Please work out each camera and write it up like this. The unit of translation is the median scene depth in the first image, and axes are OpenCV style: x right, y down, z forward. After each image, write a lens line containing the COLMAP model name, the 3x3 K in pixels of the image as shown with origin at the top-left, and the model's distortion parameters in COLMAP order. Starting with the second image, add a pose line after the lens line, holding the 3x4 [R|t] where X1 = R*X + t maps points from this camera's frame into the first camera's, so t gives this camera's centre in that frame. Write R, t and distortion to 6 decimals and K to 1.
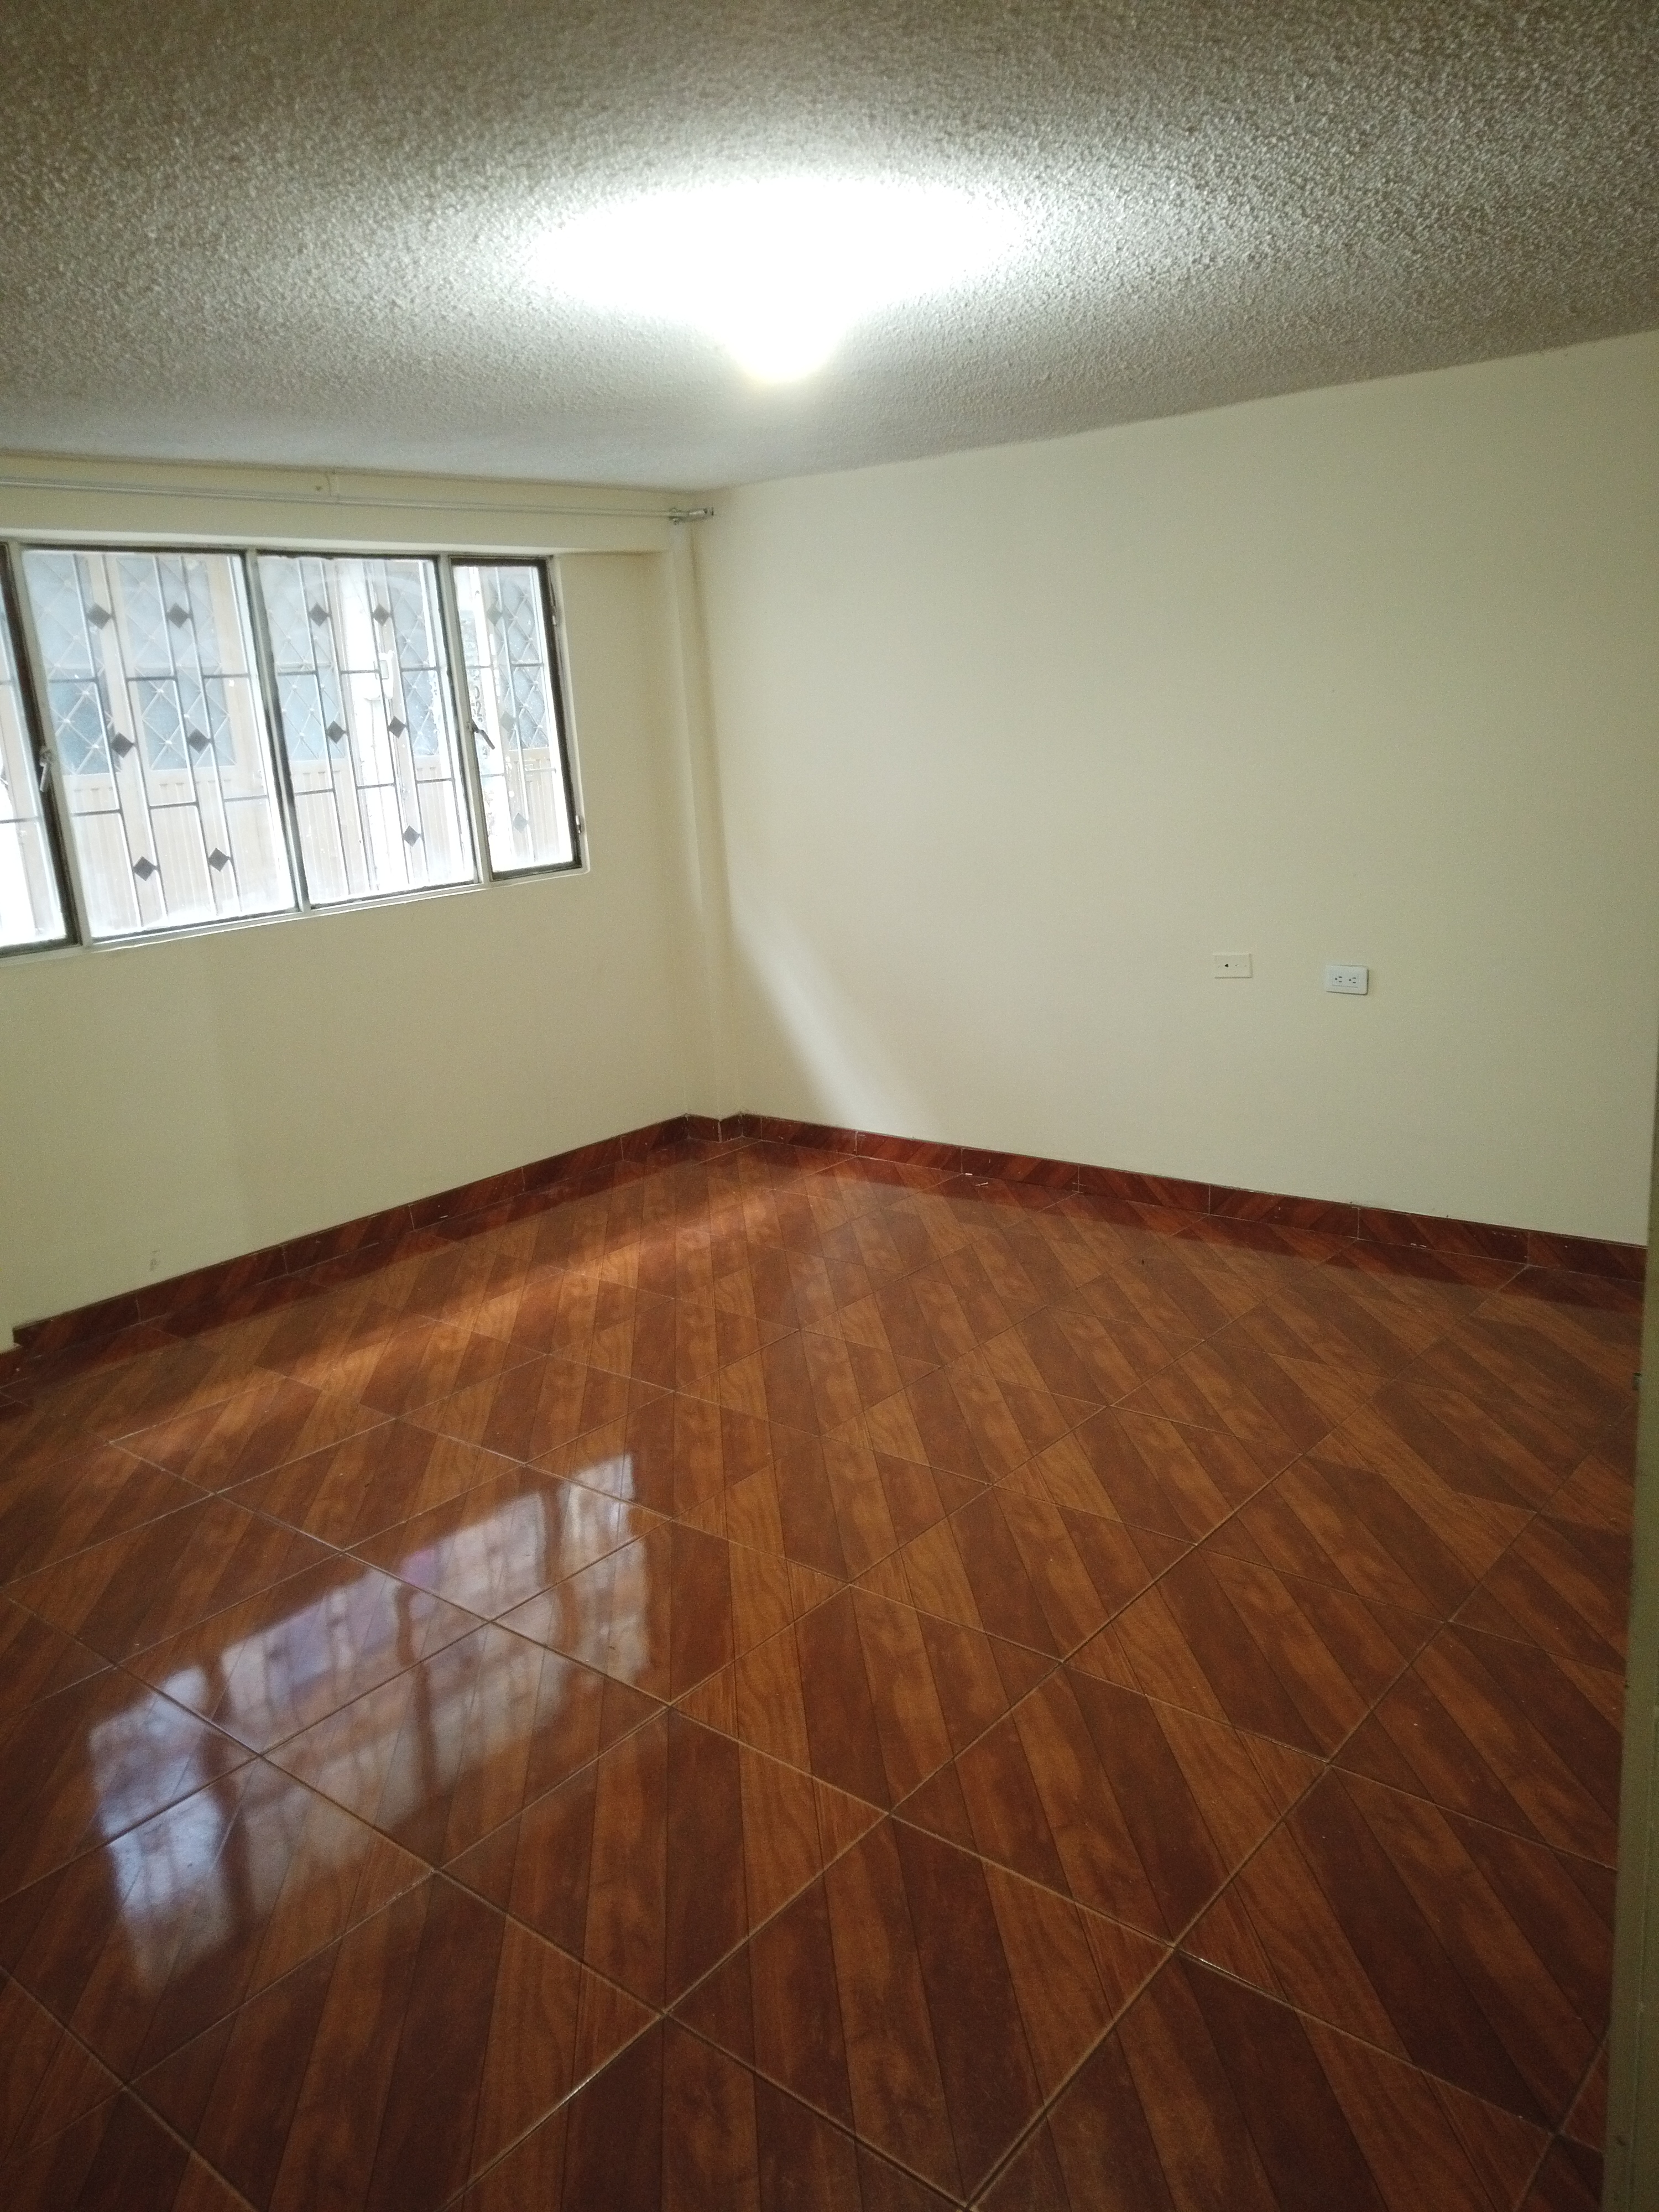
lens RADIAL K [[1655.4, 0, 827.0], [0, 1655.4, 1109.7], [0, 0, 1]] dist [0.077215, -0.070639]
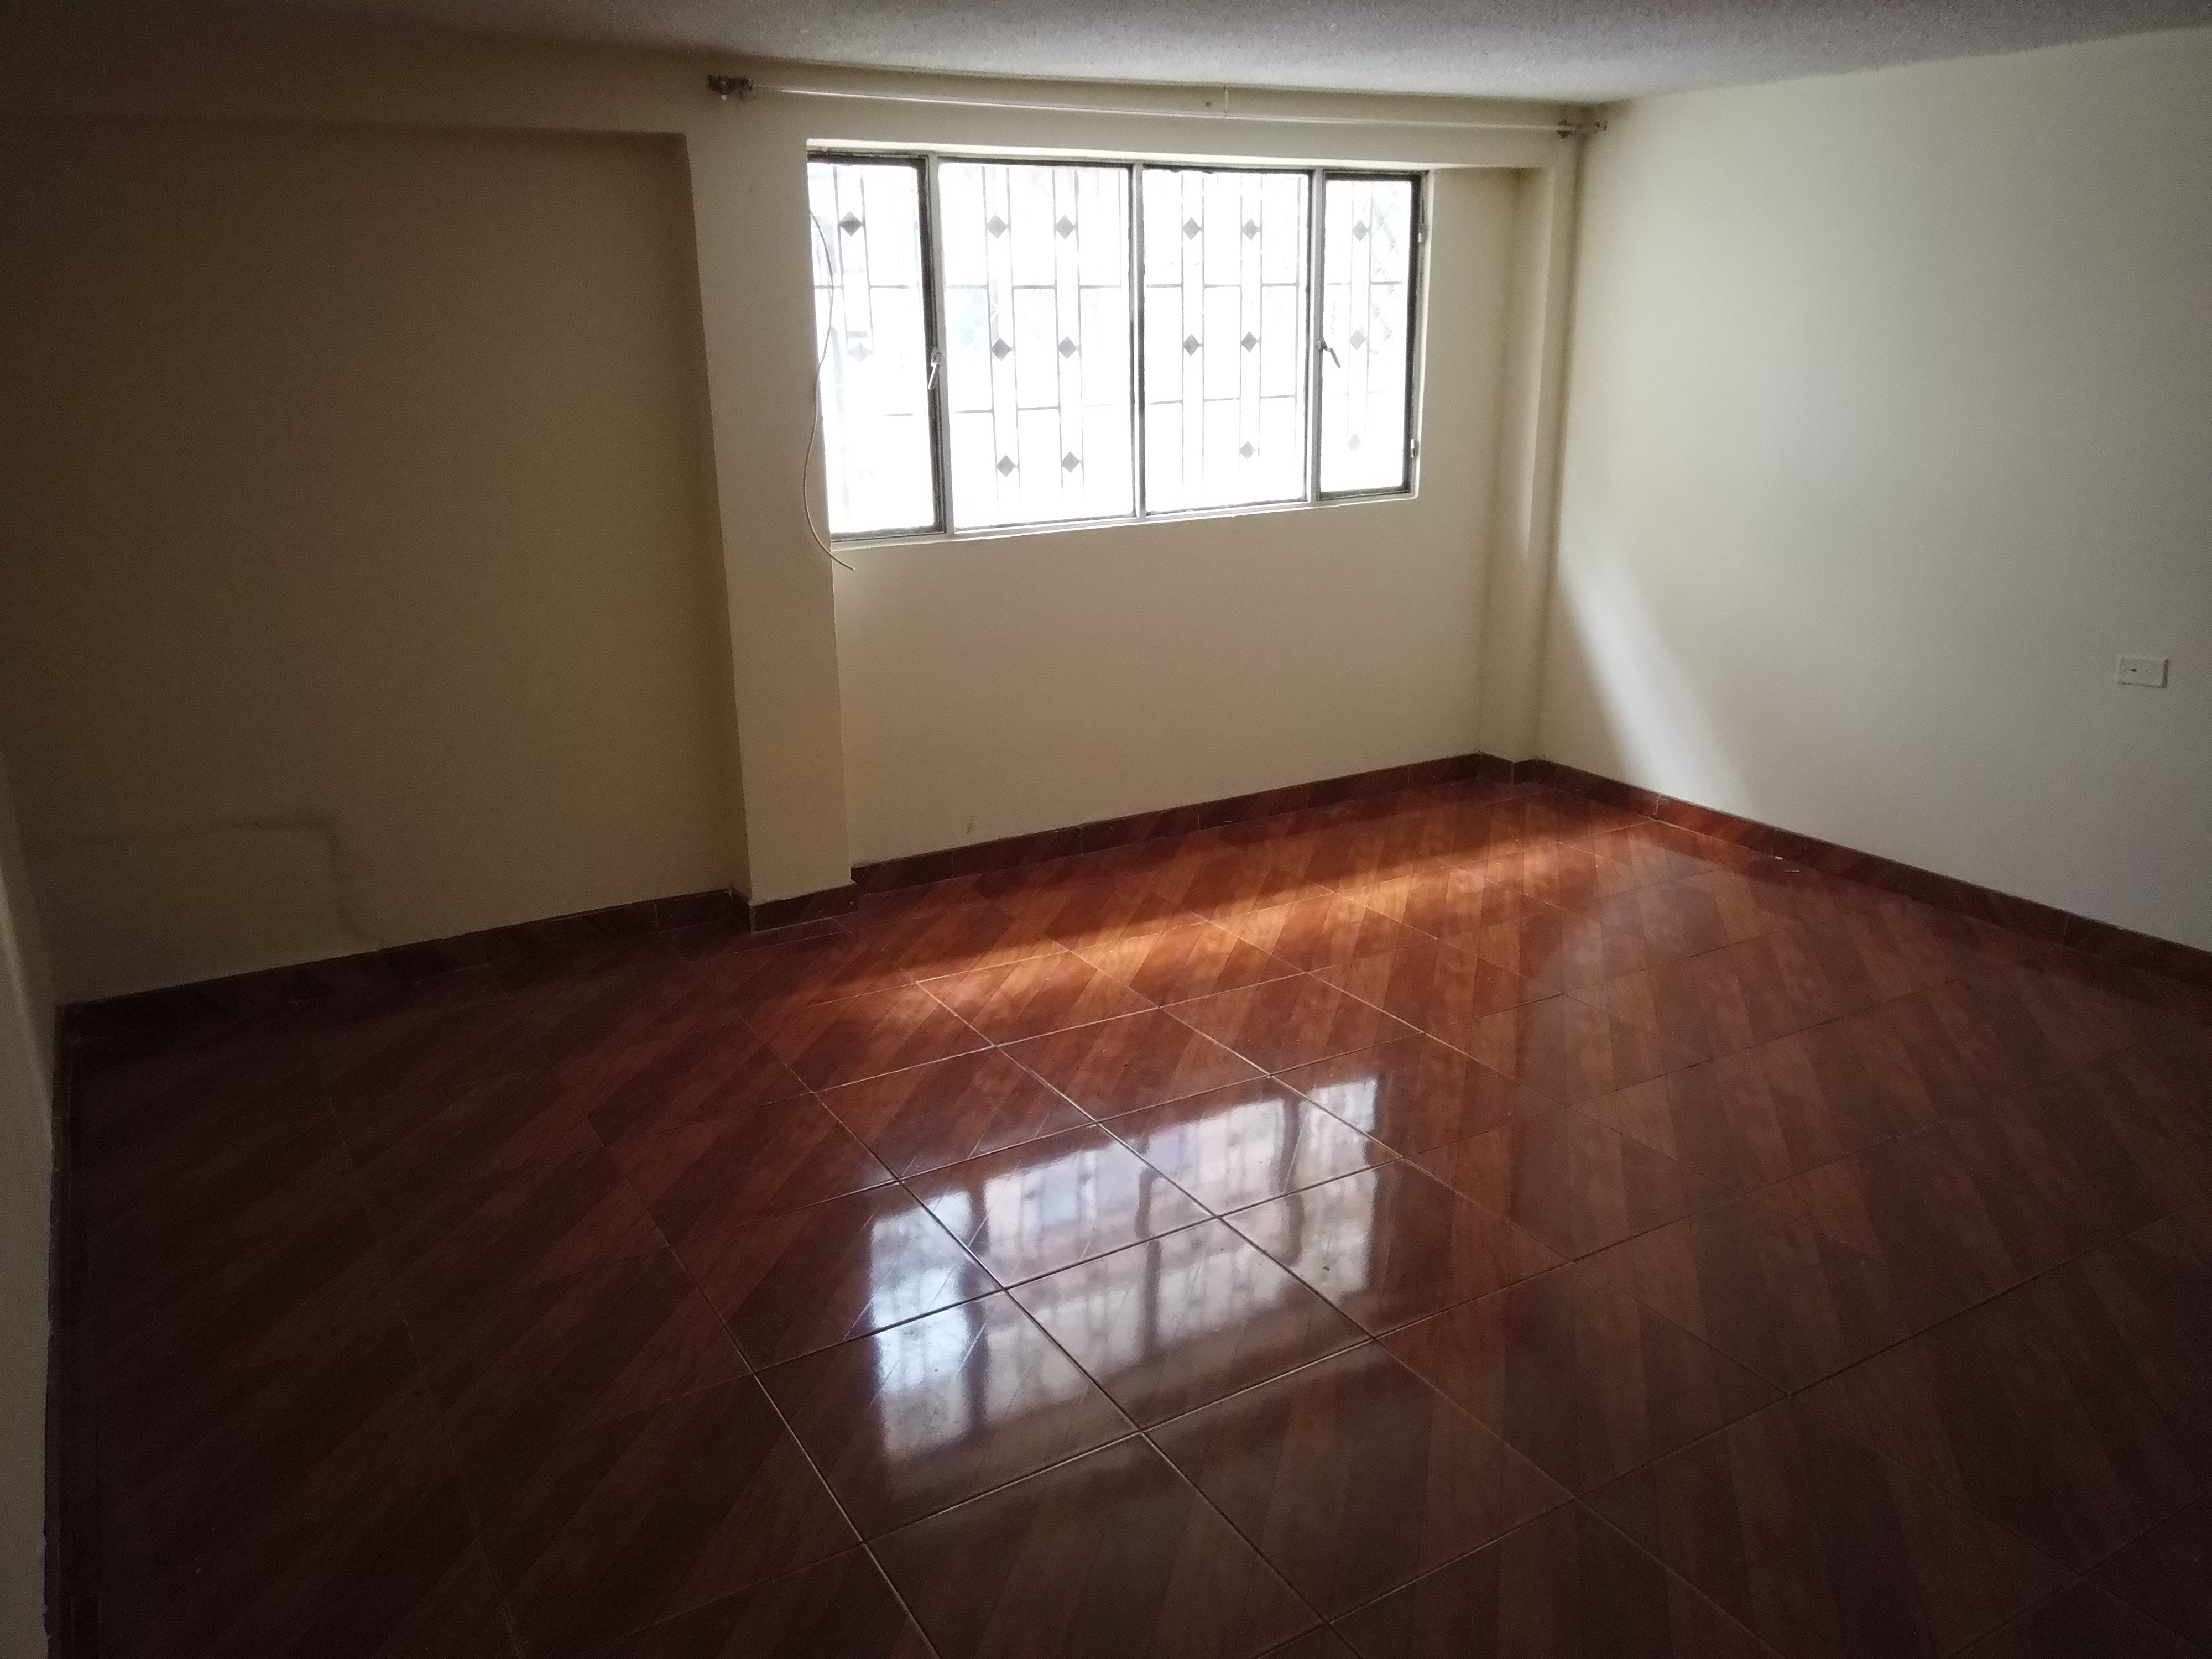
lens RADIAL K [[1655.4, 0, 1103.0], [0, 1655.4, 827.6], [0, 0, 1]] dist [0.077215, -0.070639]
pose [[0.943532, 0.146499, -0.297128, 0.005460], [-0.126242, 0.988233, 0.086366, -0.014481], [0.306284, -0.043979, 0.950924, -0.013158]]
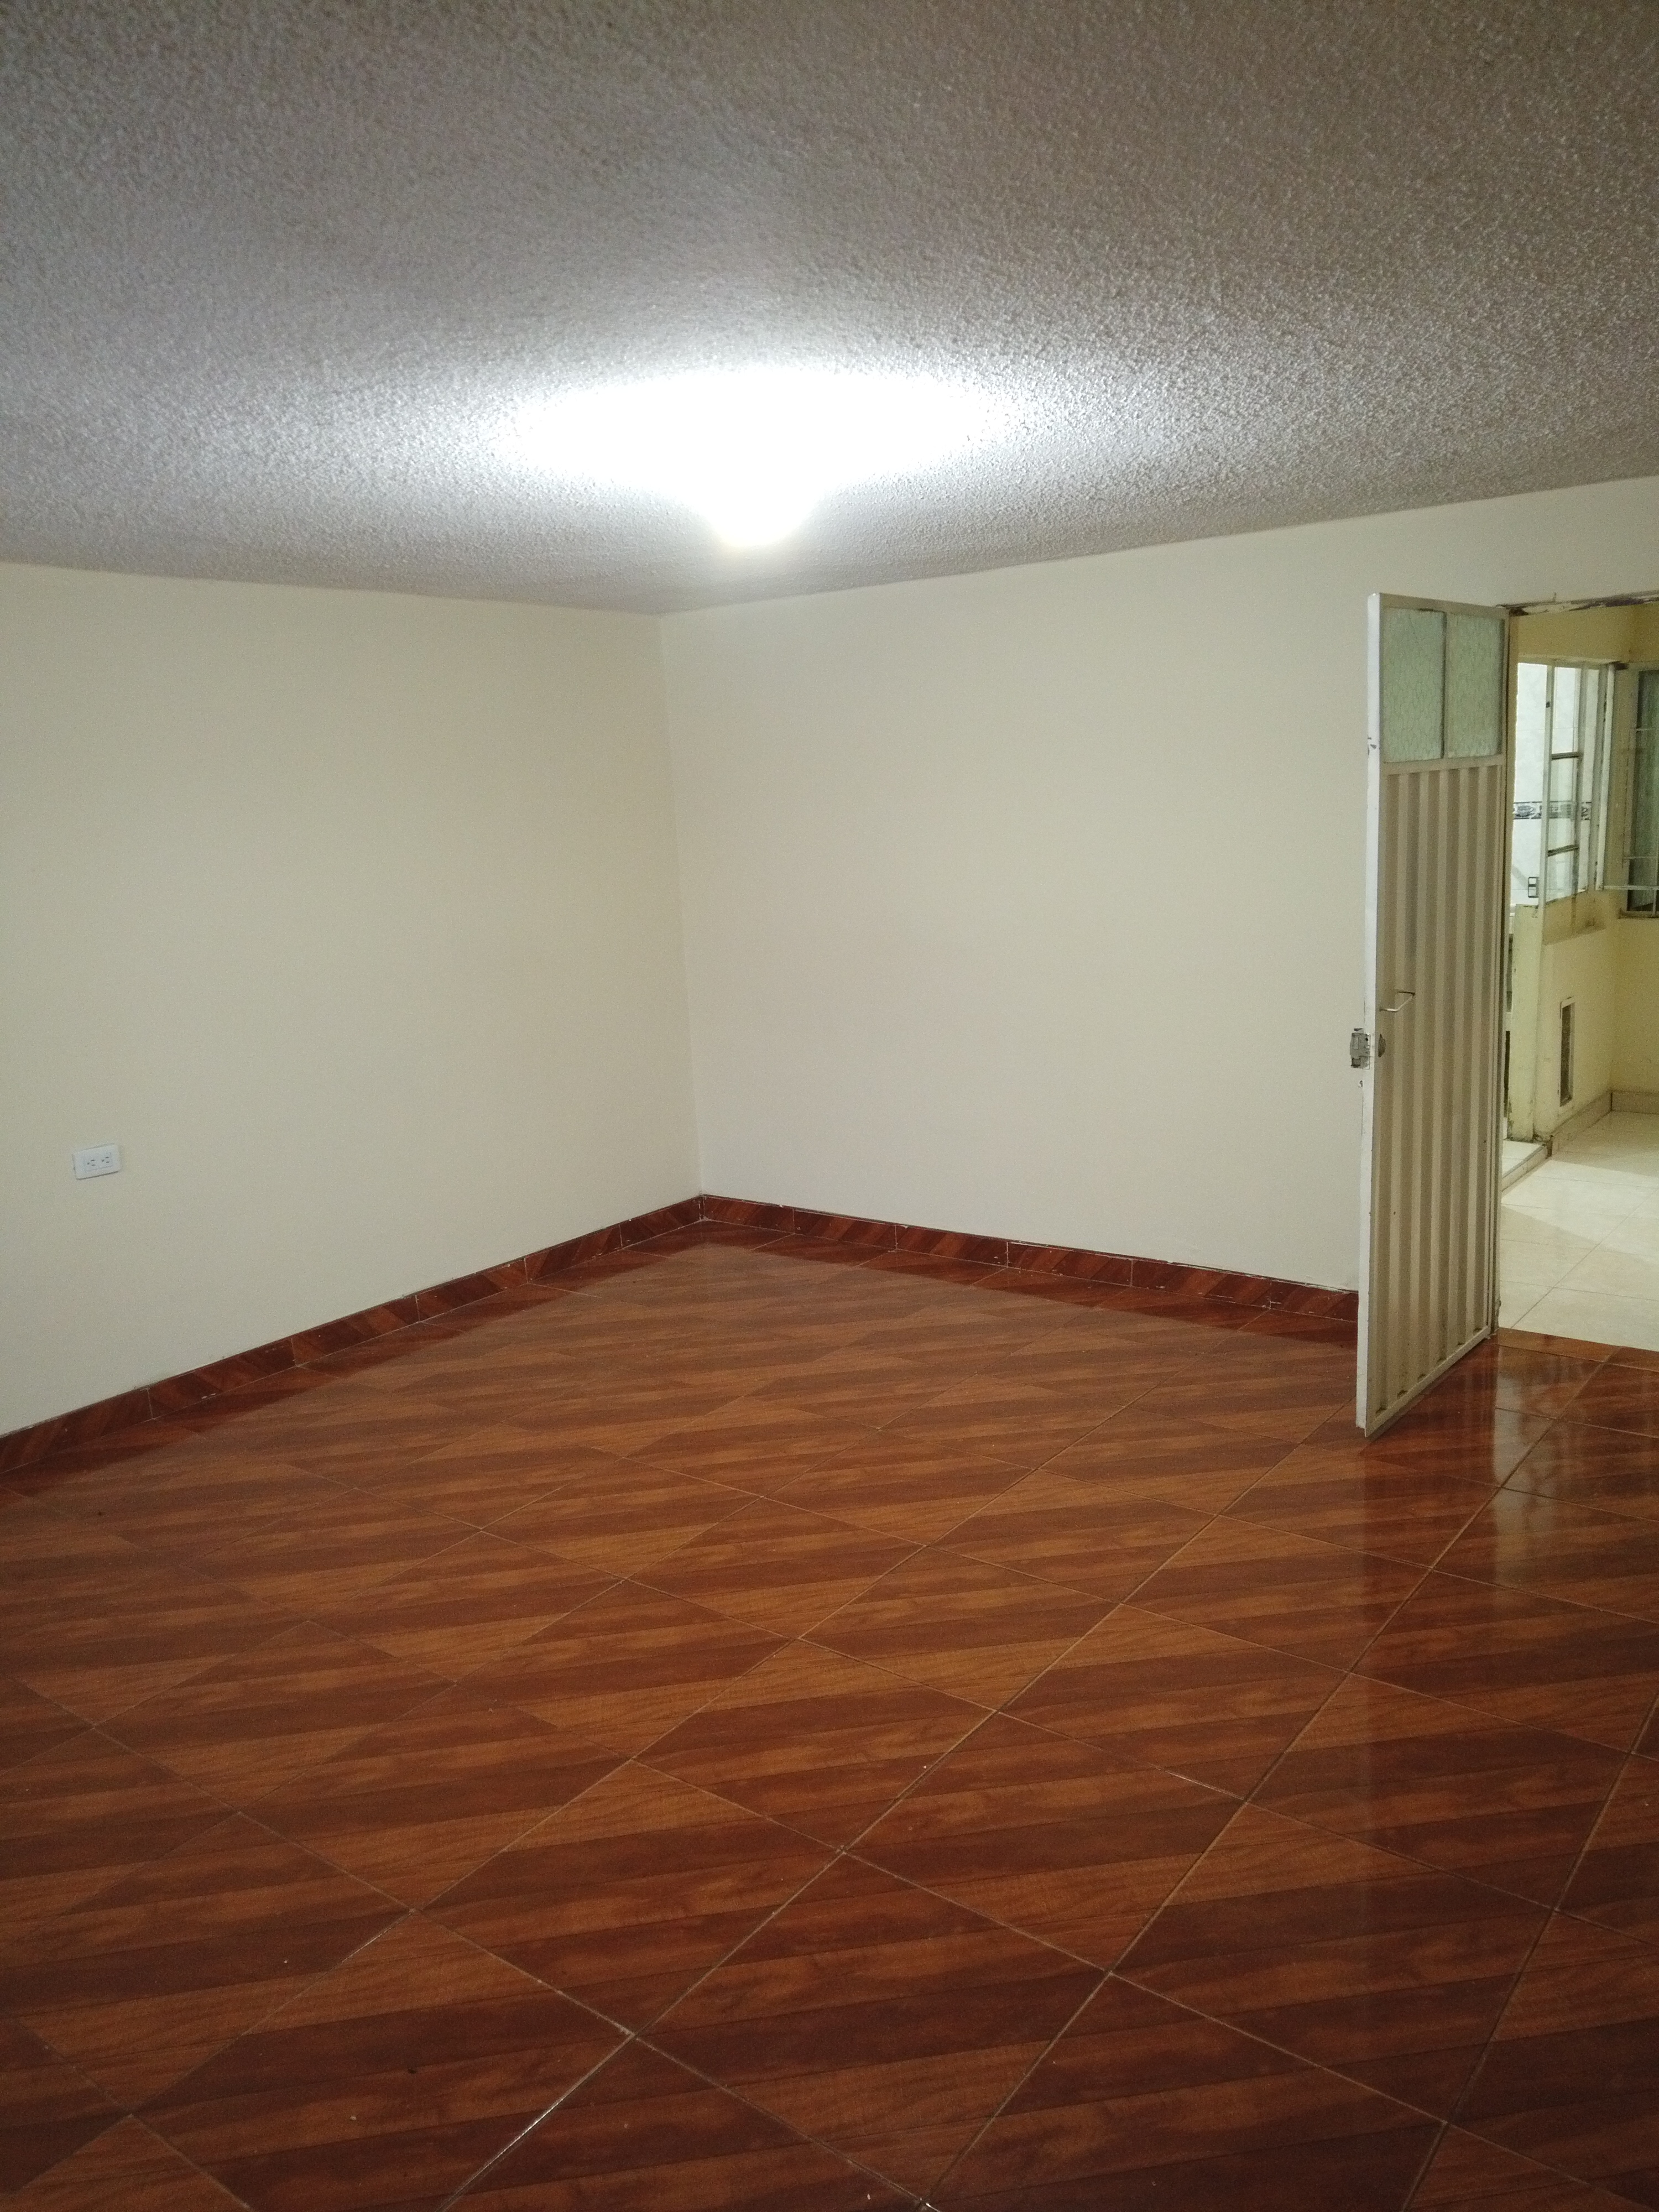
lens RADIAL K [[1655.4, 0, 827.0], [0, 1655.4, 1109.7], [0, 0, 1]] dist [0.077215, -0.070639]
pose [[-0.043543, -0.127897, 0.990831, -0.700262], [0.291847, 0.946883, 0.135050, -0.120493], [-0.955473, 0.295052, -0.003904, 0.623446]]
